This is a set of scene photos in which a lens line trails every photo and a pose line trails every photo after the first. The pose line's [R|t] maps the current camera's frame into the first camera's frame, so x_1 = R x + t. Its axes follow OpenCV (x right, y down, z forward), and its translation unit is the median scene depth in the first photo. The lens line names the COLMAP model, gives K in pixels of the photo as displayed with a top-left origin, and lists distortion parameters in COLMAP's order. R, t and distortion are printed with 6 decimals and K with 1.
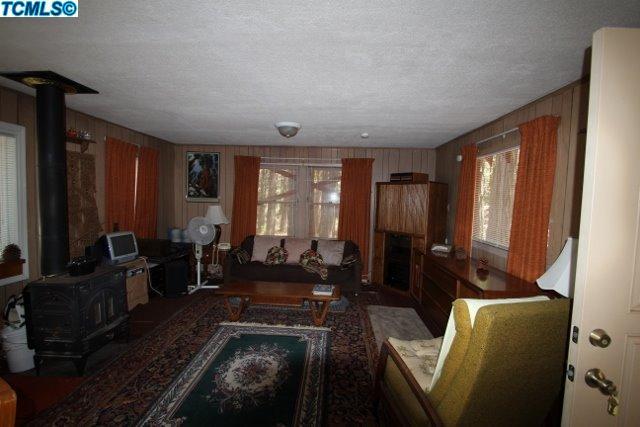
lens RADIAL K [[296.6, 0, 319.2], [0, 296.6, 214.4], [0, 0, 1]] dist [0.001596, -0.014059]
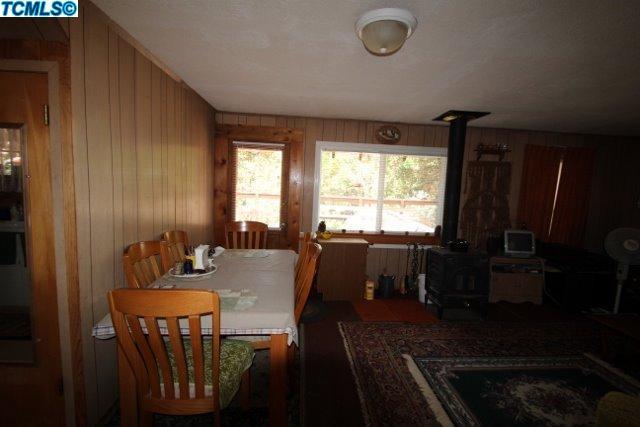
lens RADIAL K [[296.6, 0, 319.2], [0, 296.6, 214.4], [0, 0, 1]] dist [0.001596, -0.014059]
pose [[0.114946, 0.074857, -0.990547, 0.345971], [-0.097053, 0.993232, 0.063797, 0.003908], [0.988619, 0.088802, 0.121433, 0.129954]]
